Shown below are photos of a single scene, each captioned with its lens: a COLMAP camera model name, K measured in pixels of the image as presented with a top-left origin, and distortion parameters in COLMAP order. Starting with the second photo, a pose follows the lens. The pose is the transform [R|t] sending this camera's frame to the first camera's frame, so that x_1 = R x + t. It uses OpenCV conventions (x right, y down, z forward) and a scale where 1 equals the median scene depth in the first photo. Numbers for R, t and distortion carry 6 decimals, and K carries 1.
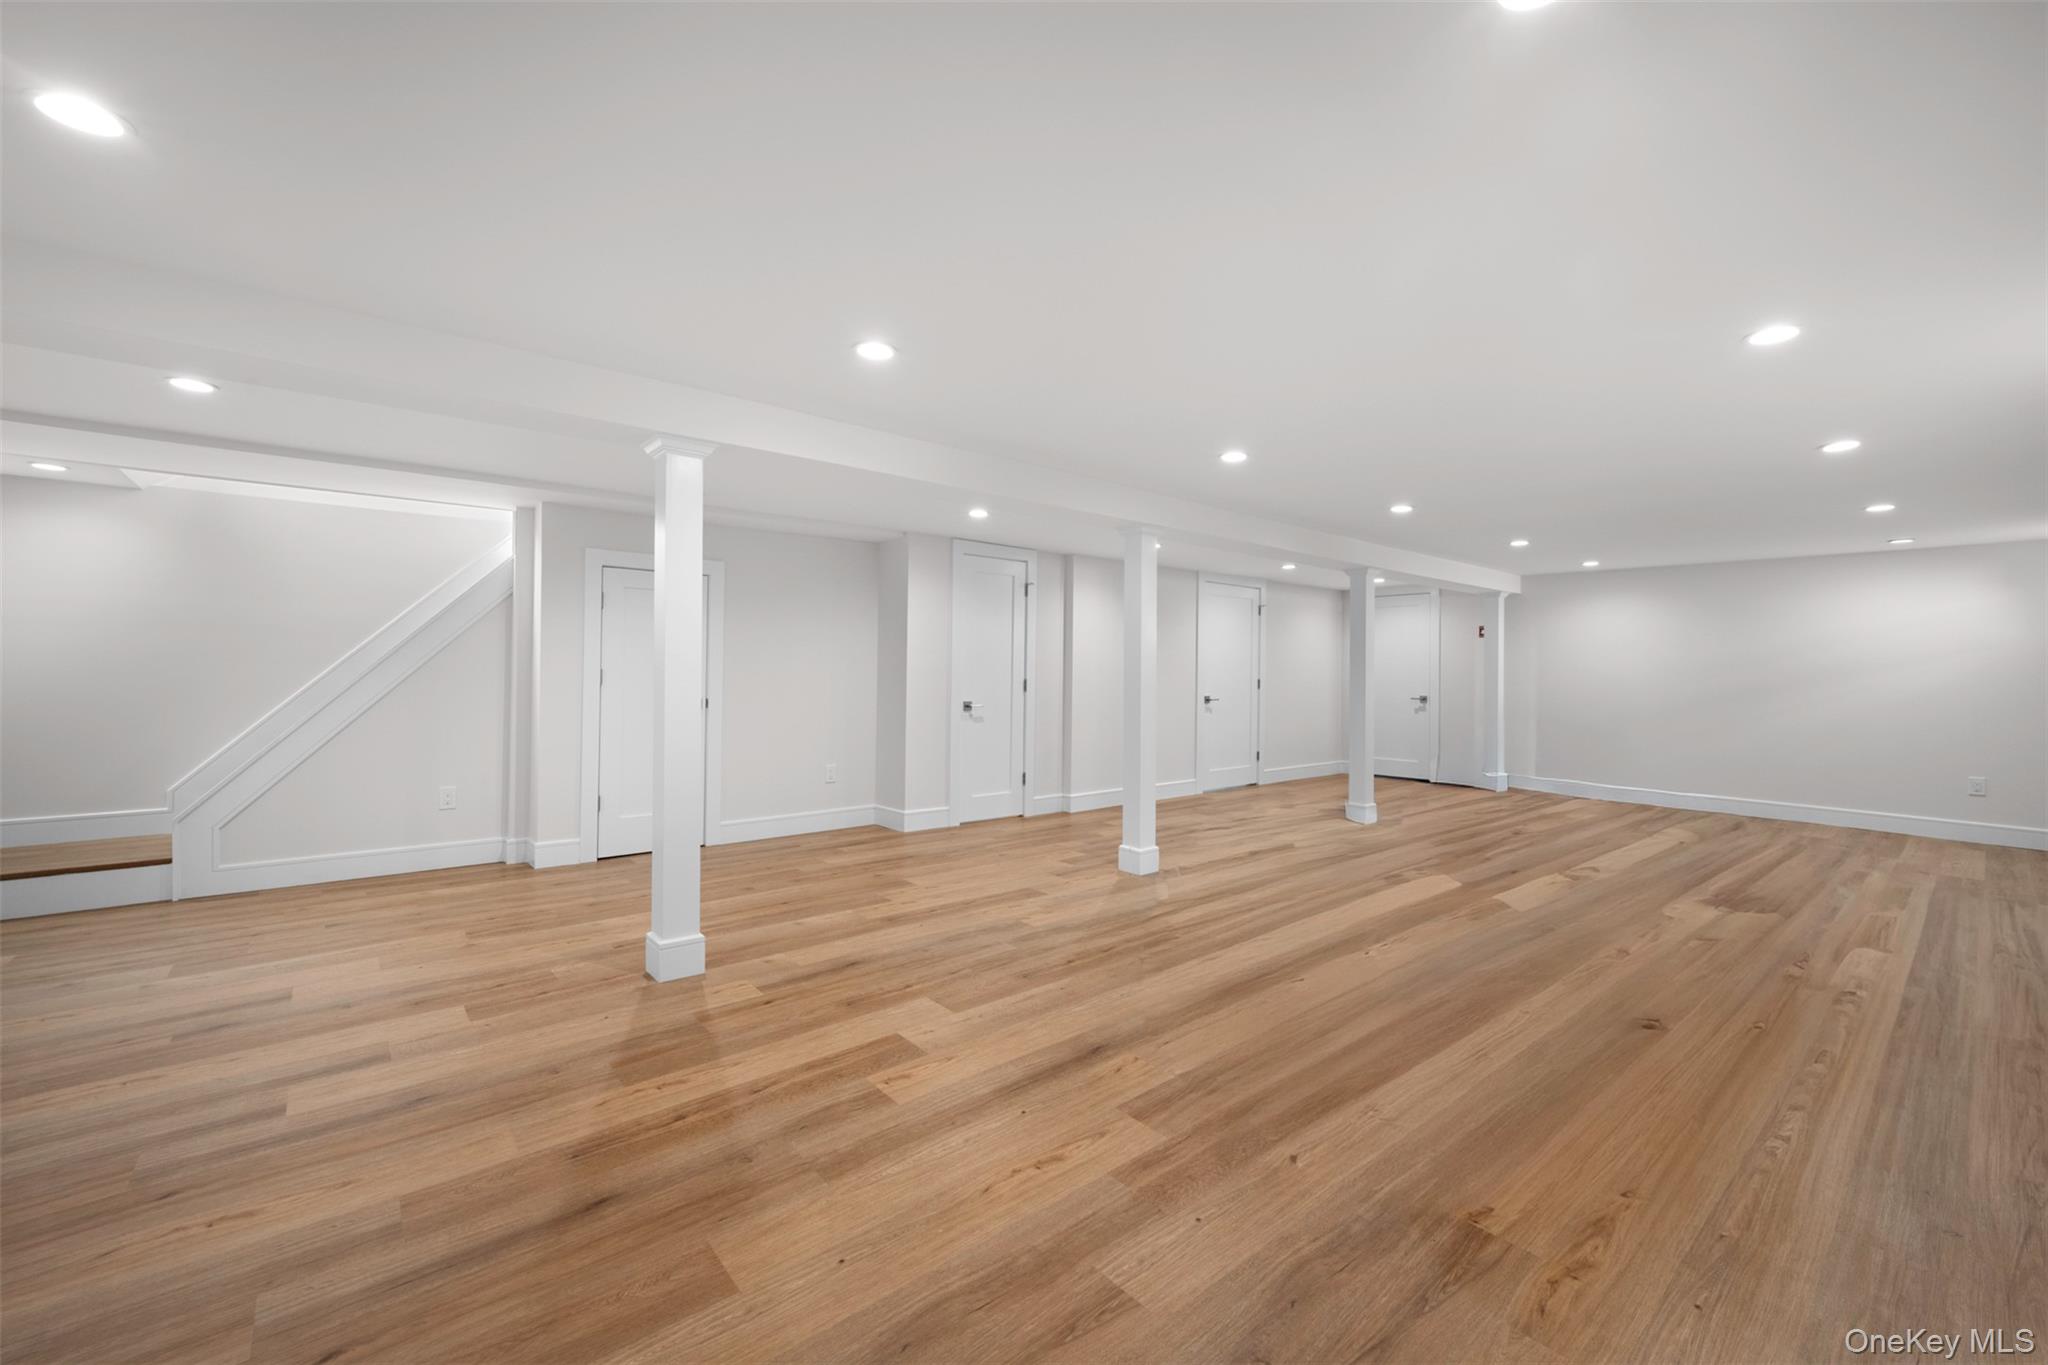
lens RADIAL K [[823.9, 0, 1023.5], [0, 823.9, 669.4], [0, 0, 1]] dist [0.001603, -0.000027]
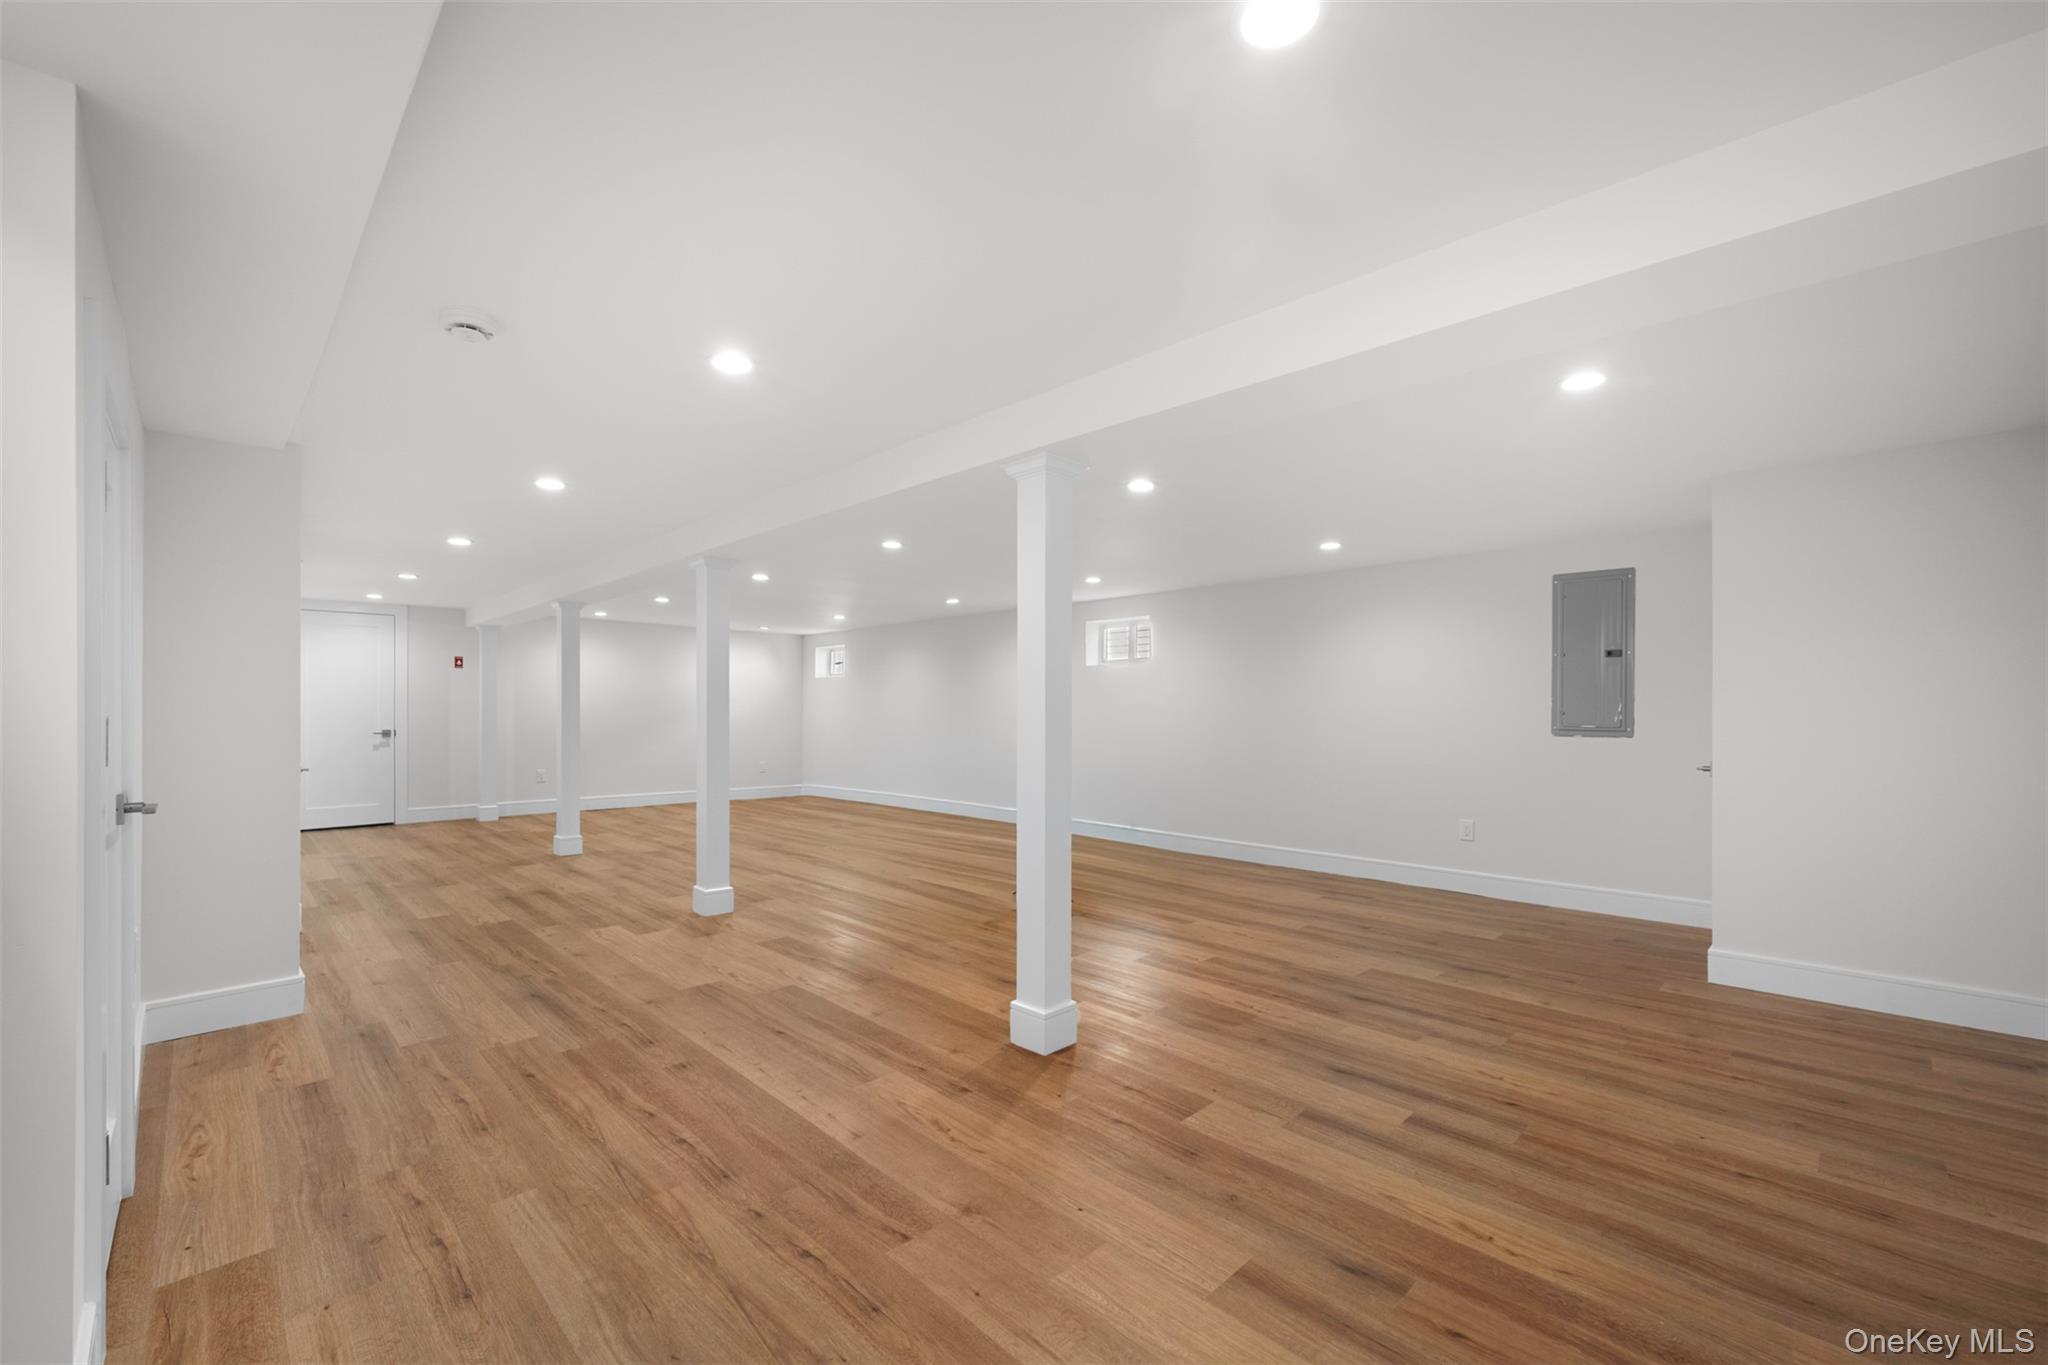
lens RADIAL K [[823.9, 0, 1033.5], [0, 823.9, 697.0], [0, 0, 1]] dist [0.001603, -0.000027]
pose [[-0.079732, 0.006229, 0.996797, -2.453282], [-0.008640, 0.999939, -0.006940, -0.016741], [-0.996779, -0.009165, -0.079674, 2.000240]]
